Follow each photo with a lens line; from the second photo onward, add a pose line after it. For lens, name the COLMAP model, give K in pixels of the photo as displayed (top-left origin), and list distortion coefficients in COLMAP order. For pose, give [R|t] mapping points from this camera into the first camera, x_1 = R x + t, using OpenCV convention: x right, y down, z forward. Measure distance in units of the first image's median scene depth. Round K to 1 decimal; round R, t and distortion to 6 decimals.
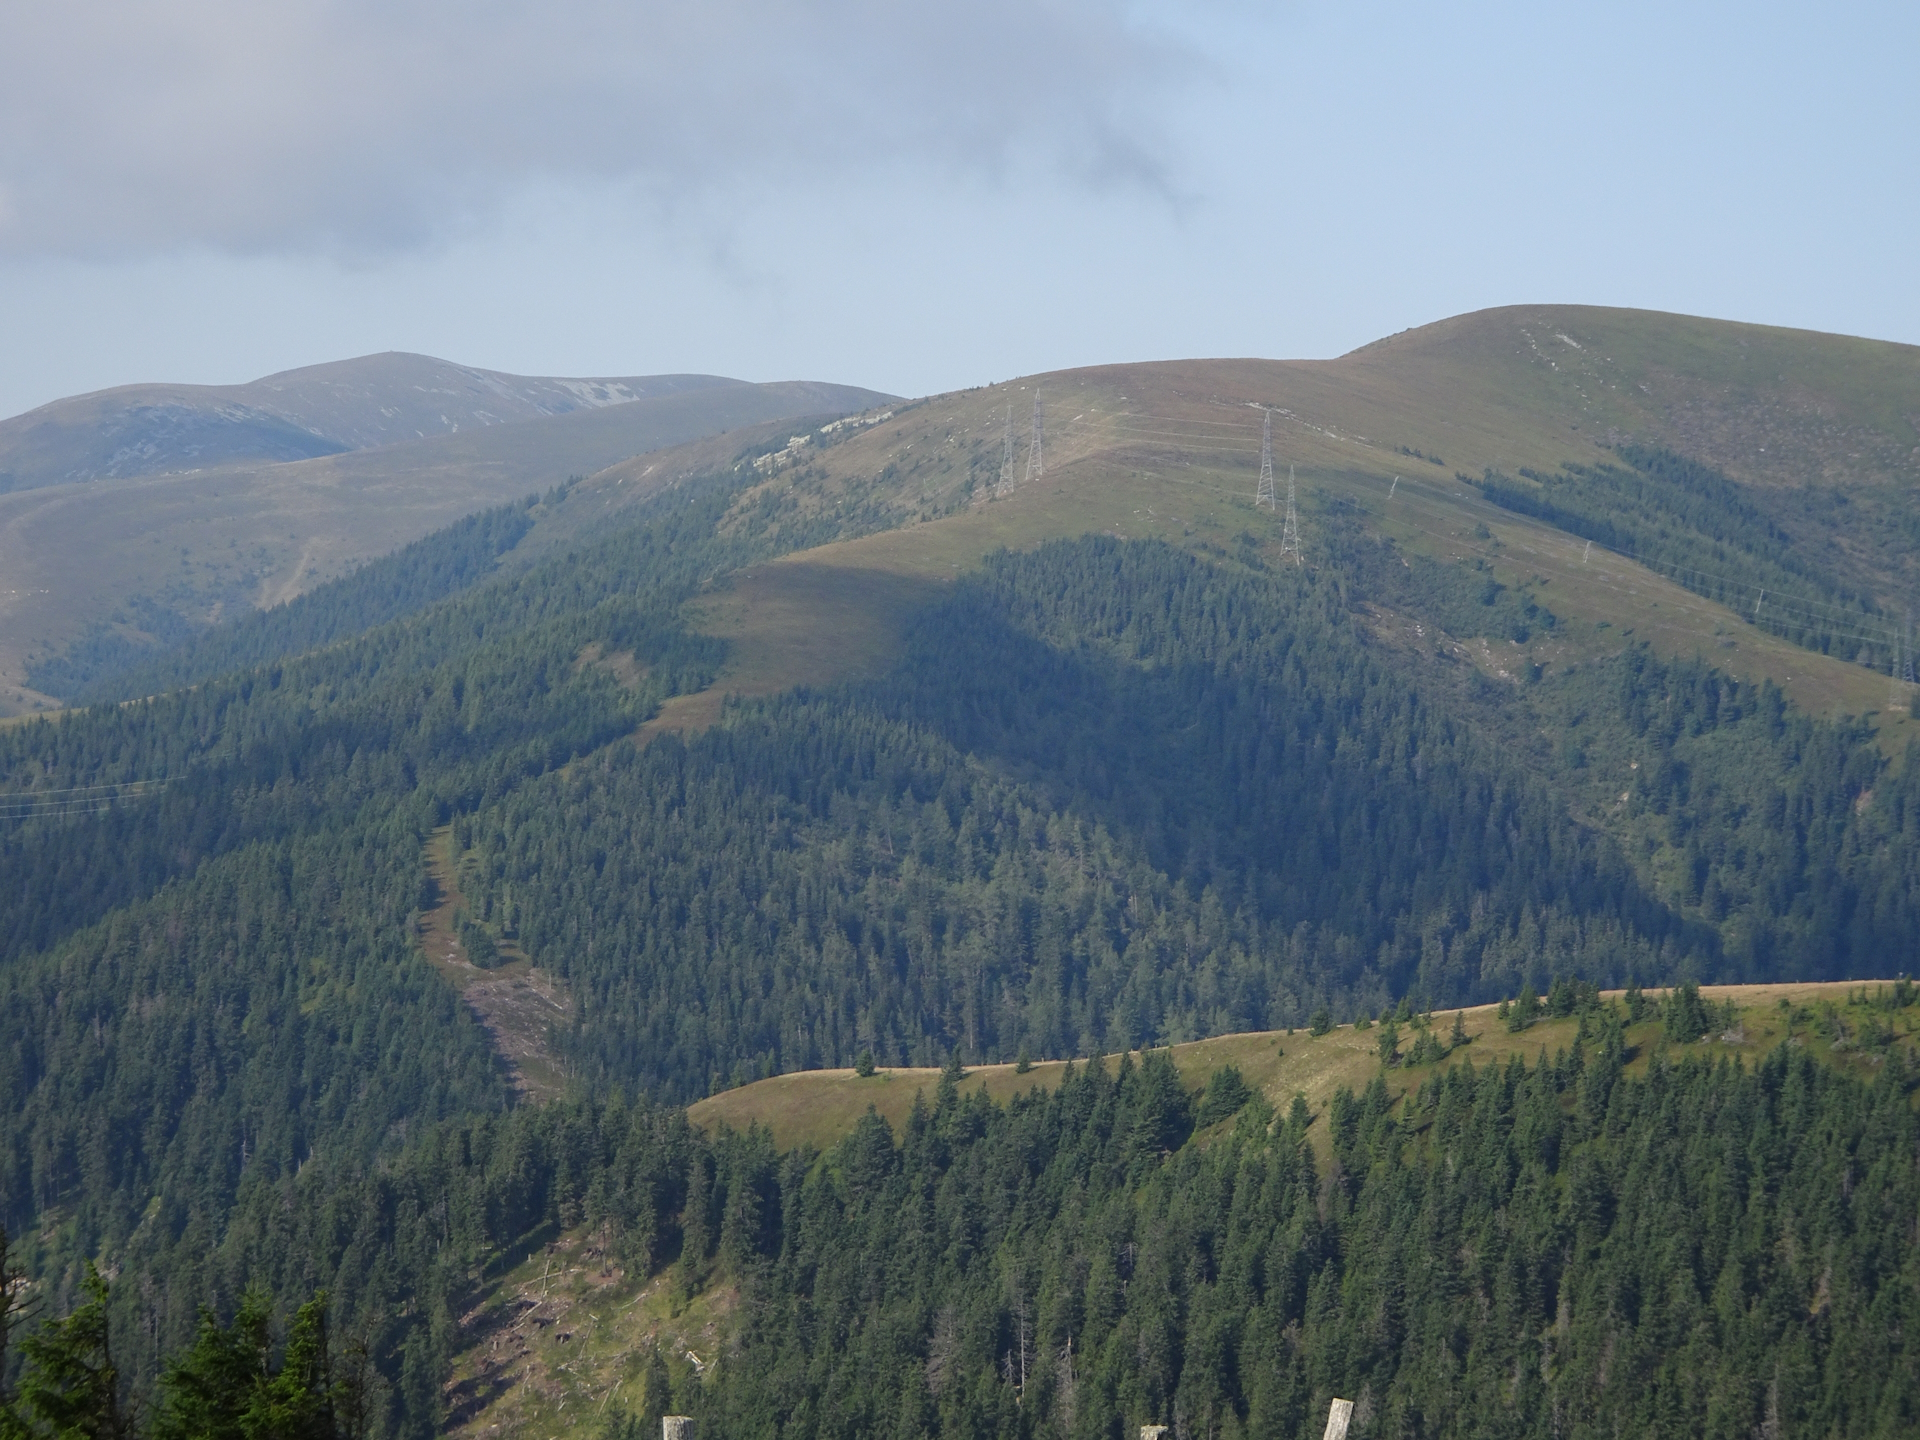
lens RADIAL K [[7387.6, 0, 960.4], [0, 7387.6, 721.6], [0, 0, 1]] dist [-0.213579, 0.000000]
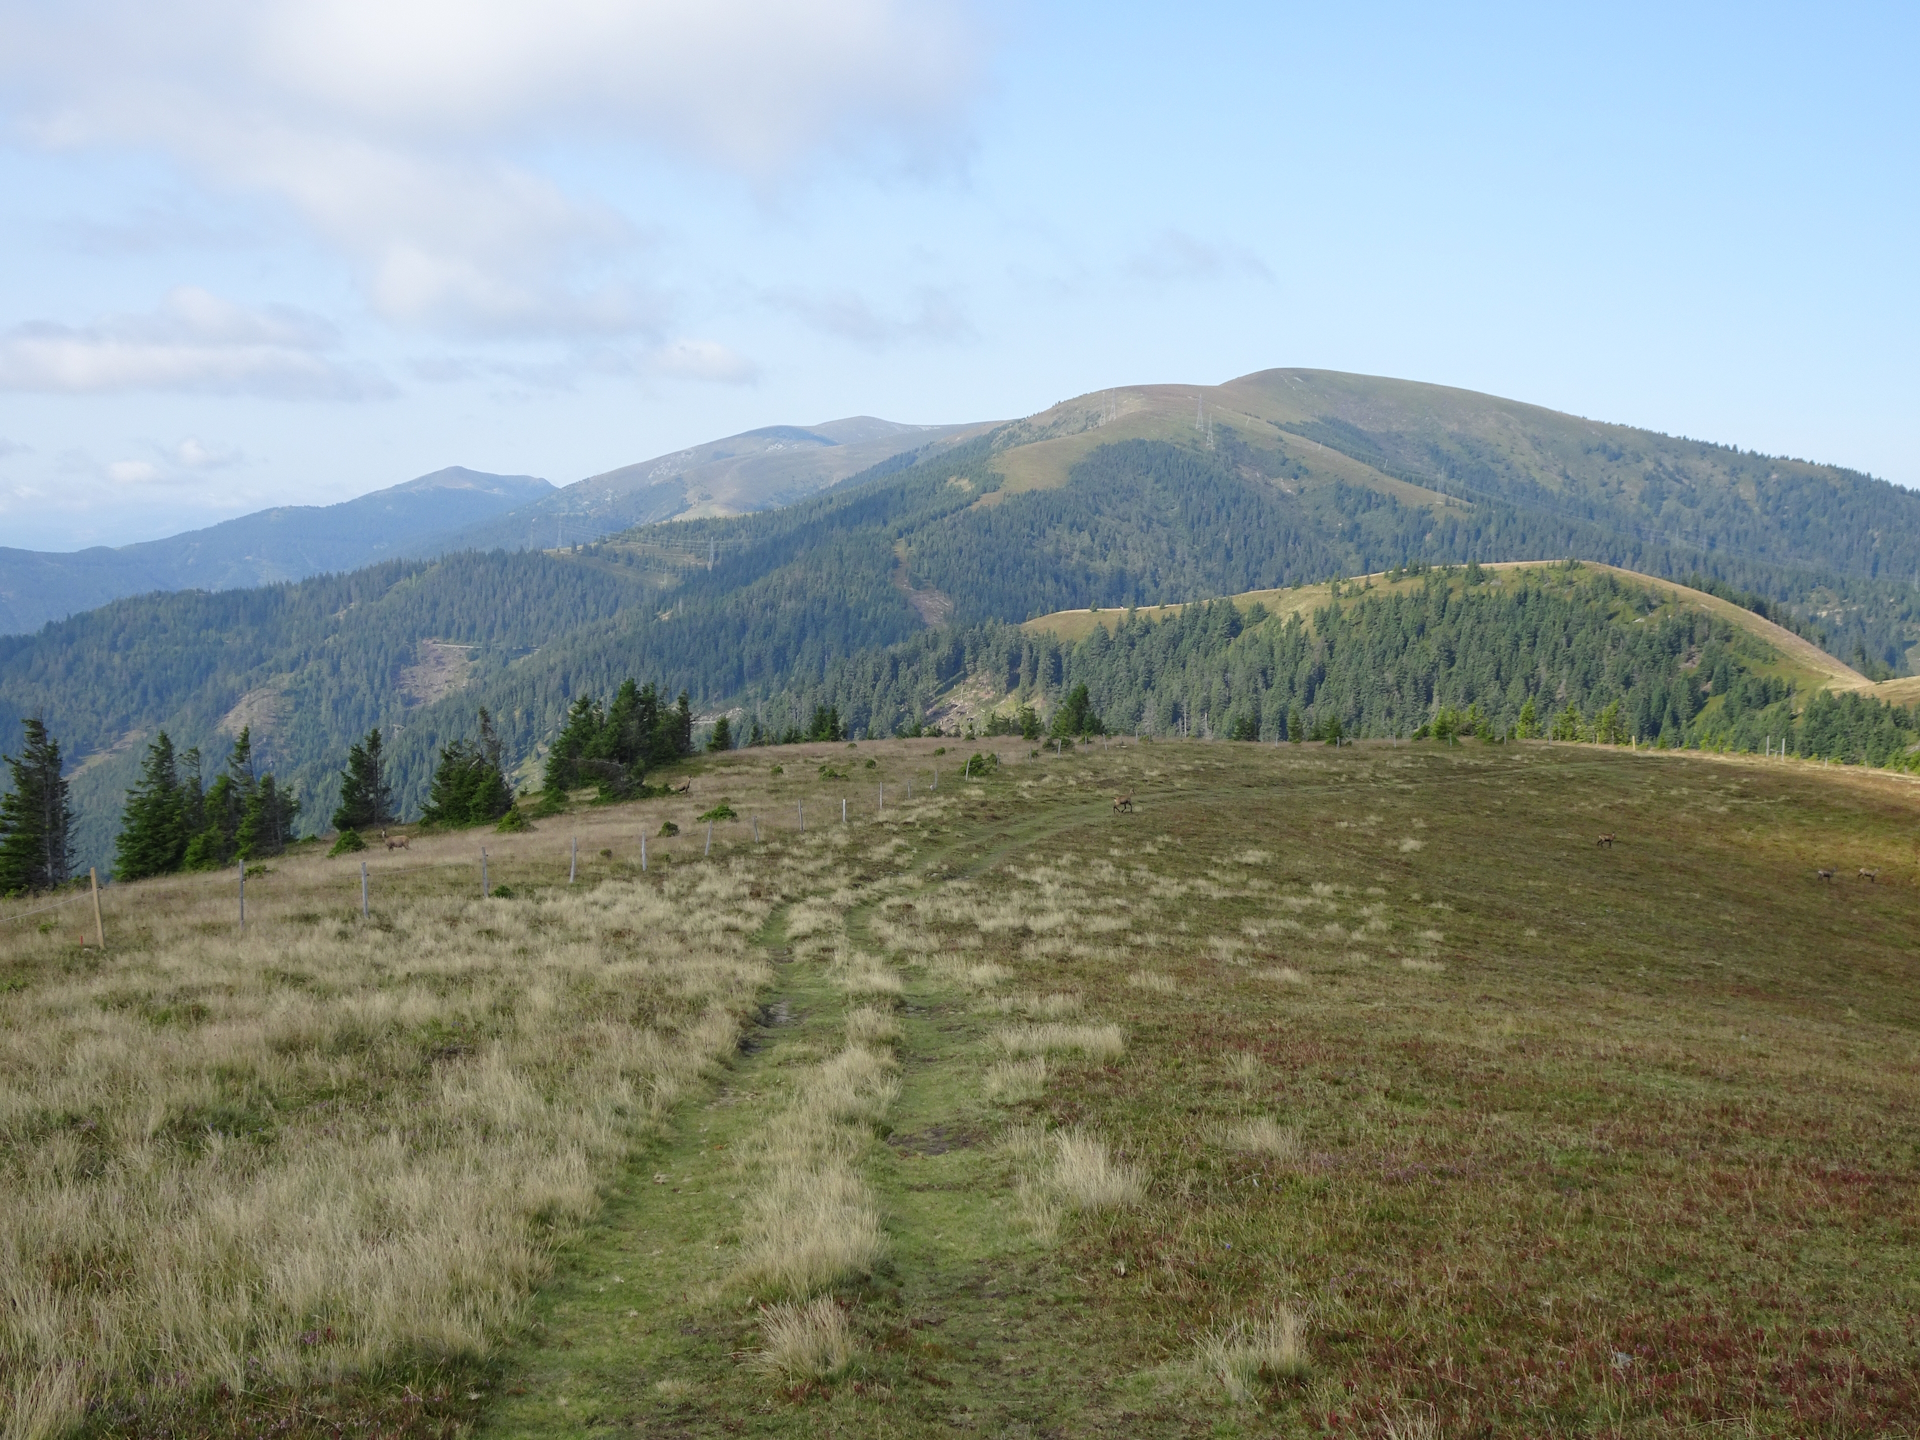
lens RADIAL K [[2285.3, 0, 965.6], [0, 2285.3, 719.2], [0, 0, 1]] dist [0.011150, 0.000000]
pose [[0.999638, 0.002642, -0.026784, -0.035052], [-0.000843, 0.997756, 0.066953, 0.033680], [0.026901, -0.066906, 0.997397, 0.261565]]
